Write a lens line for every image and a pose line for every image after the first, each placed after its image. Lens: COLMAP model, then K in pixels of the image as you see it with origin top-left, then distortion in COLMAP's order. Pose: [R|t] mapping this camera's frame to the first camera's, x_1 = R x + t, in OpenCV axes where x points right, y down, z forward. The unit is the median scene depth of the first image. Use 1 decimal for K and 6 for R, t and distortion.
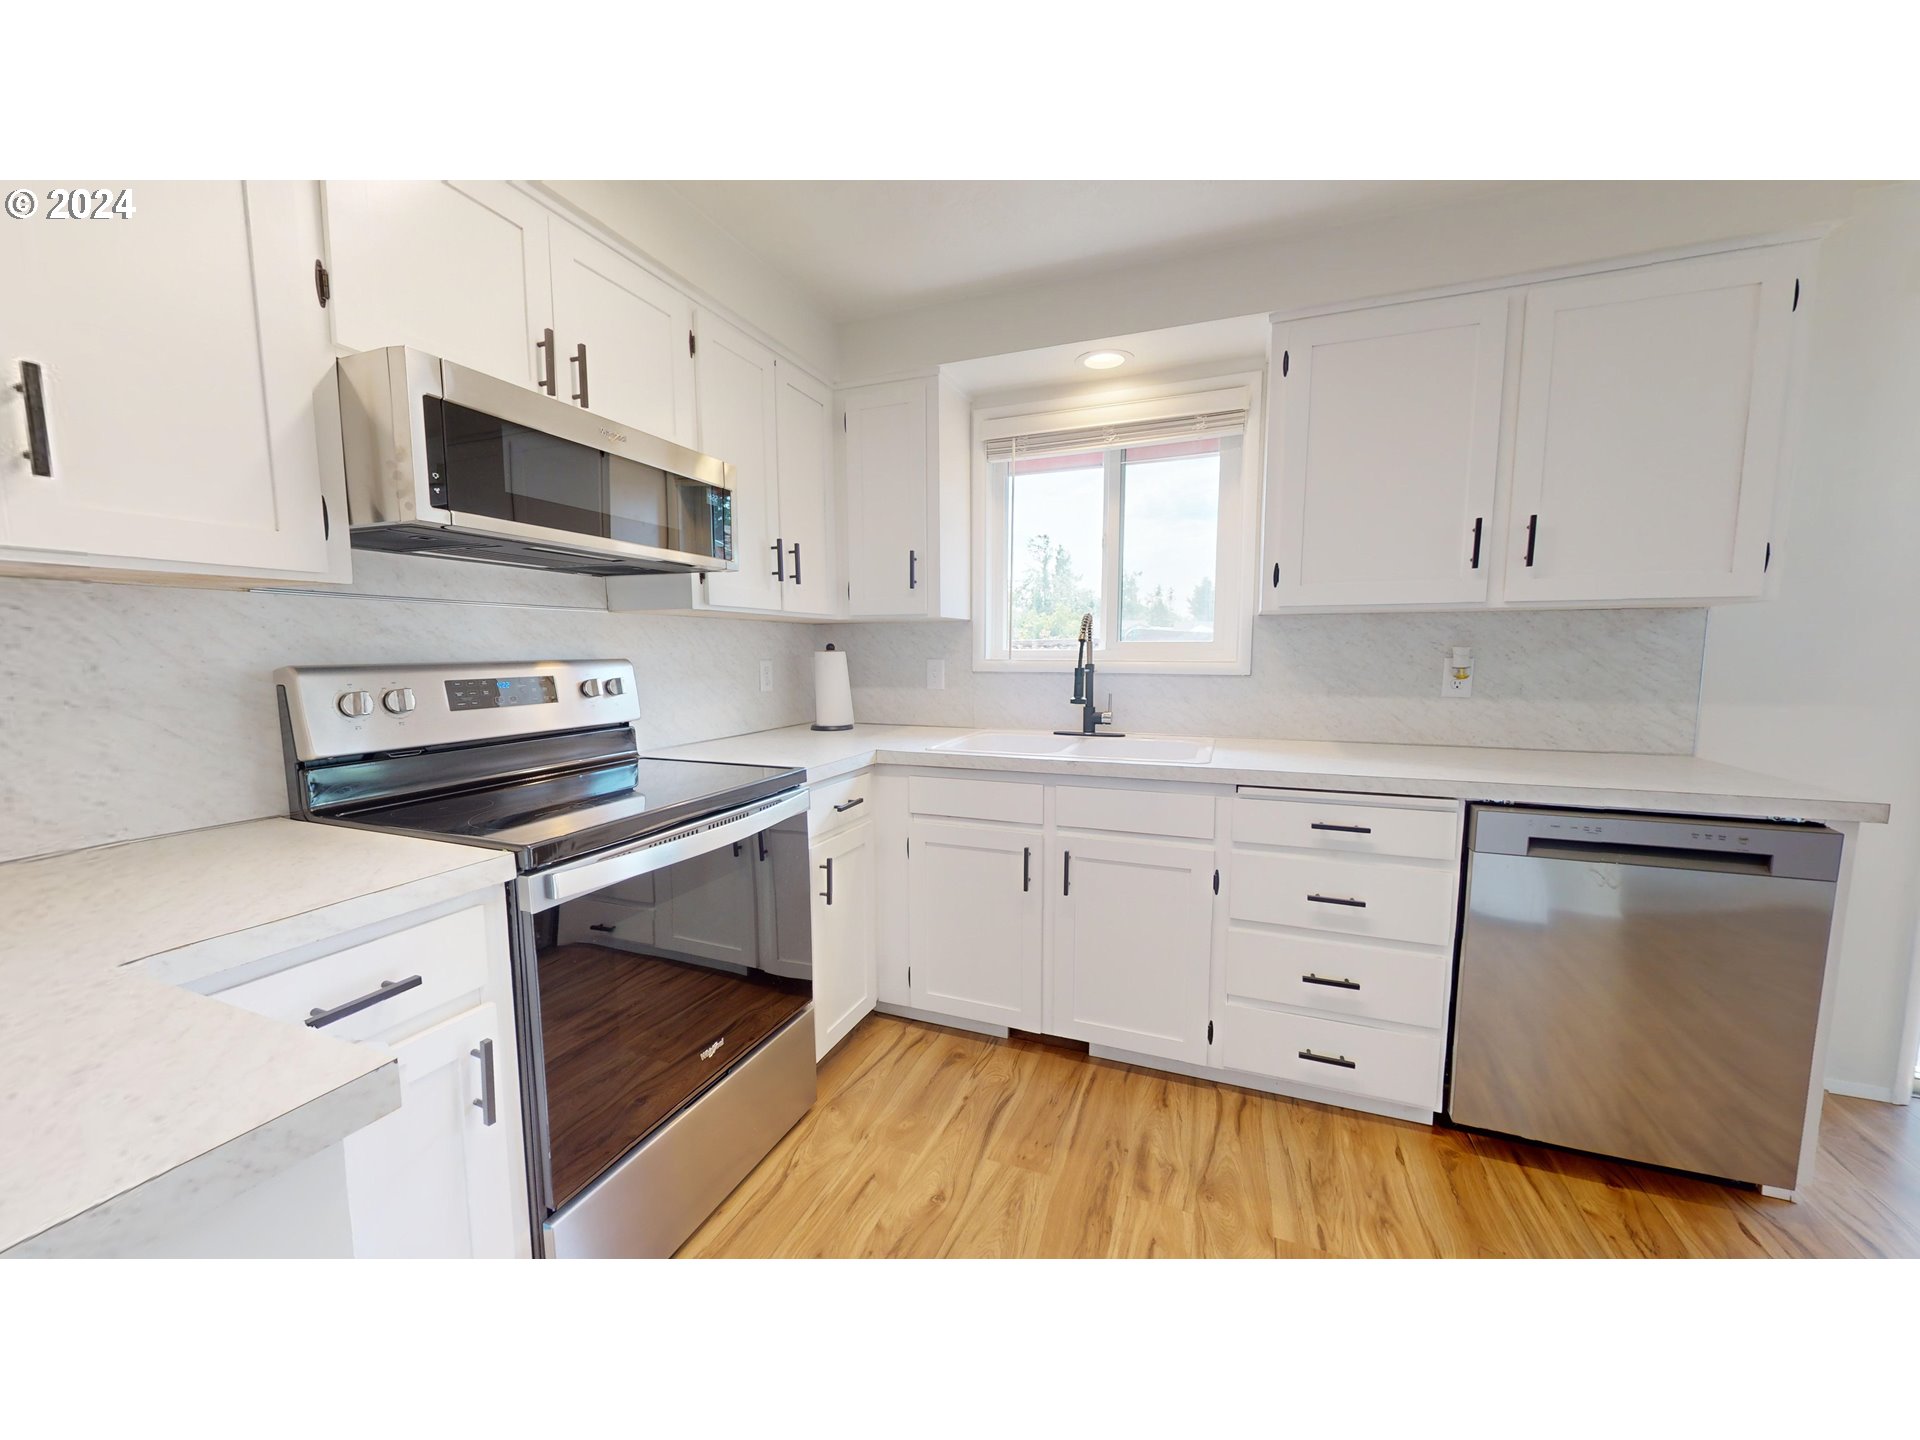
lens RADIAL K [[701.4, 0, 960.1], [0, 701.4, 722.5], [0, 0, 1]] dist [-0.002133, 0.000417]
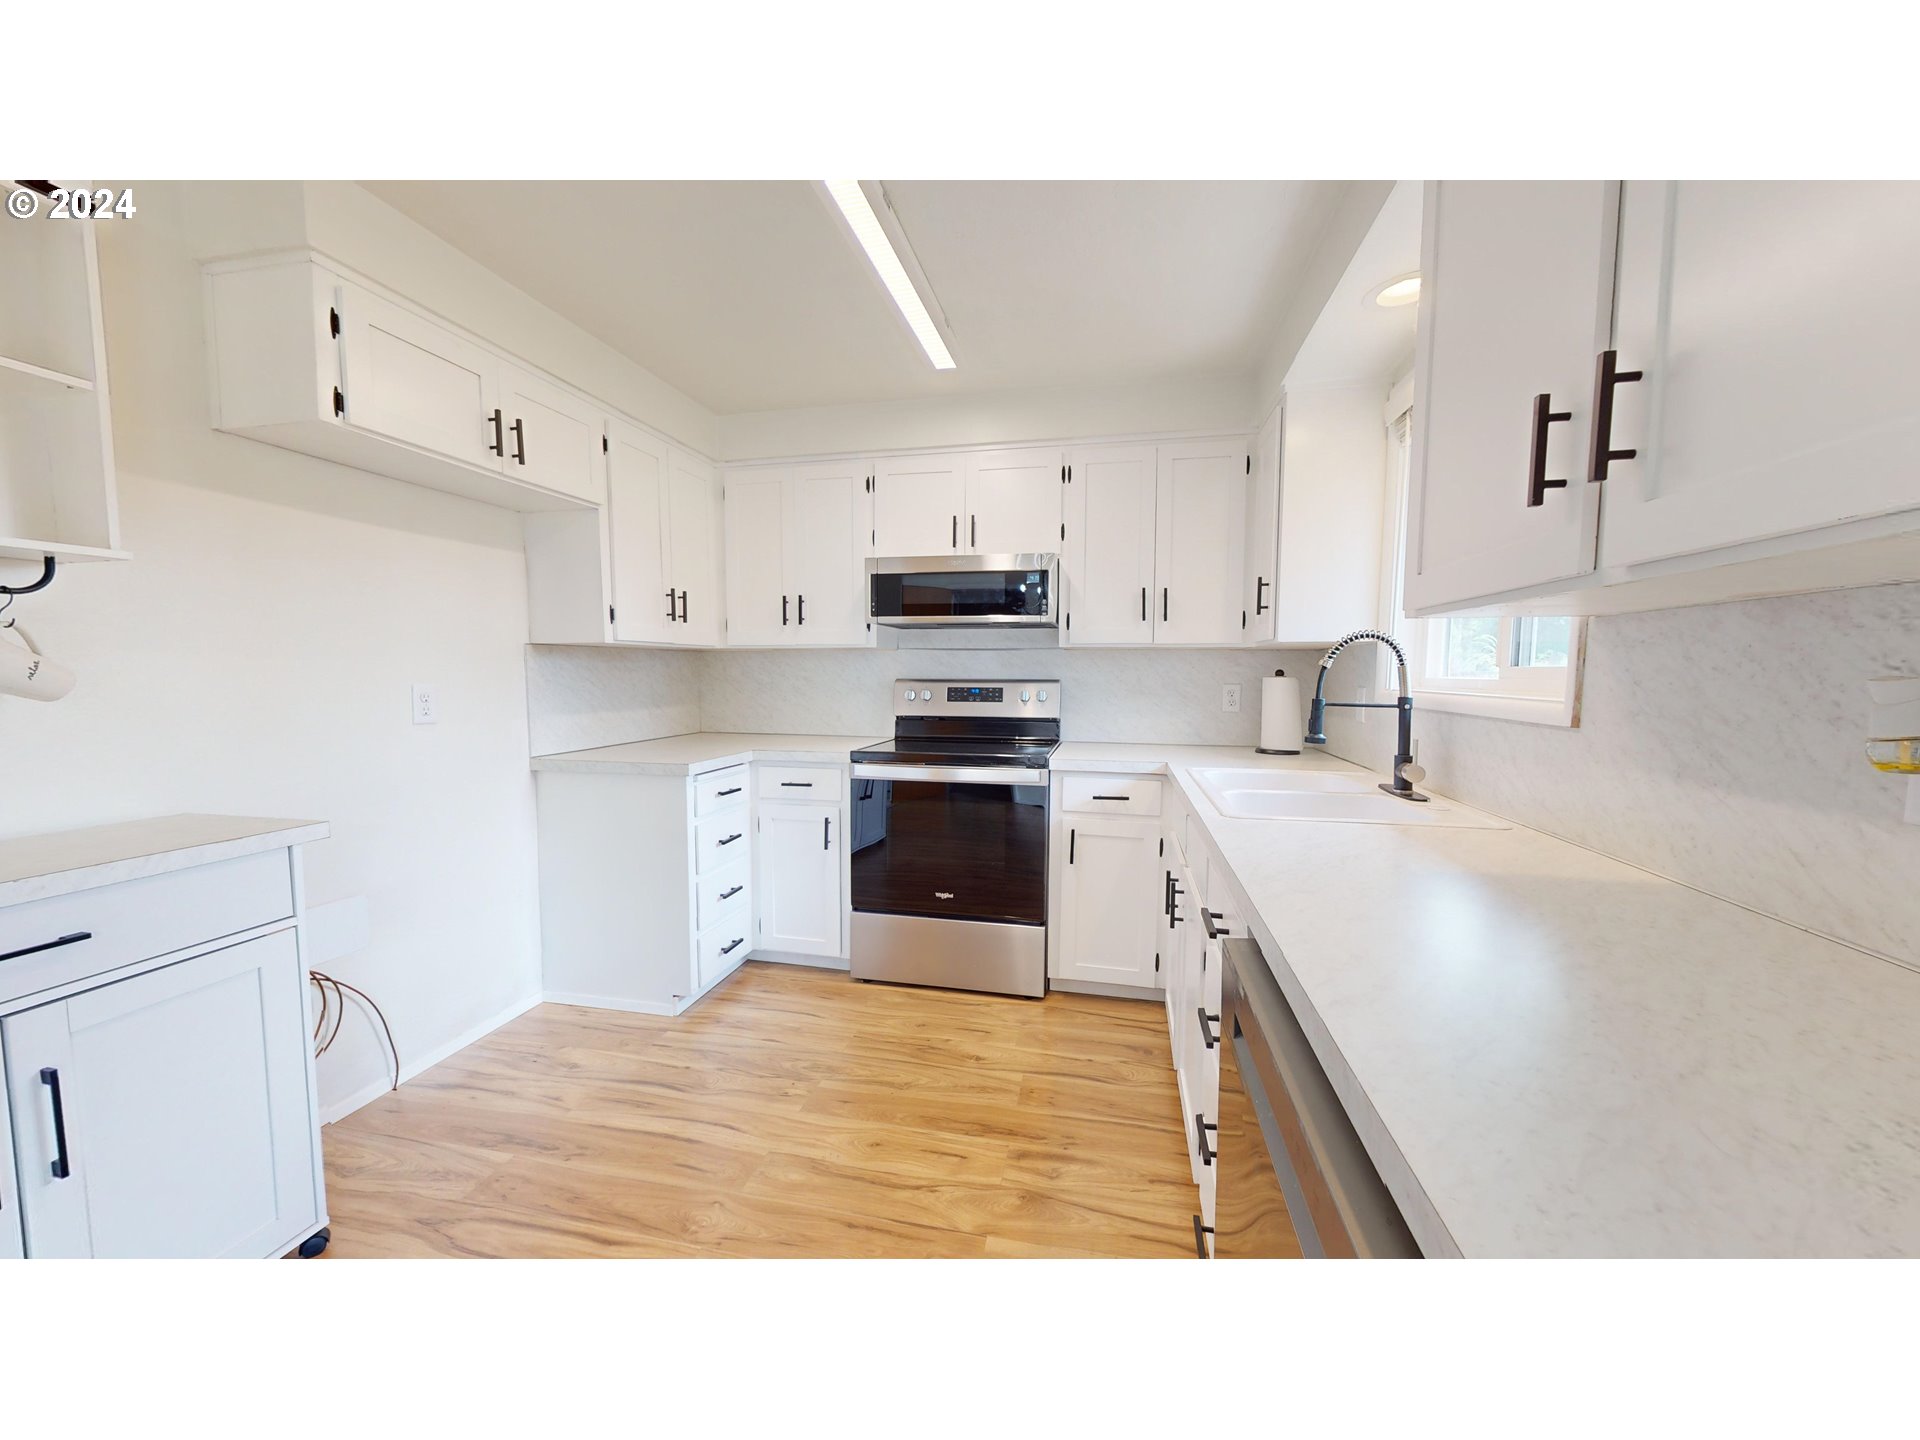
lens RADIAL K [[701.4, 0, 958.8], [0, 701.4, 723.0], [0, 0, 1]] dist [-0.002133, 0.000417]
pose [[0.159411, 0.075117, -0.984350, 1.033541], [-0.108139, 0.992429, 0.058220, -0.059746], [0.981272, 0.097166, 0.166327, 0.518819]]
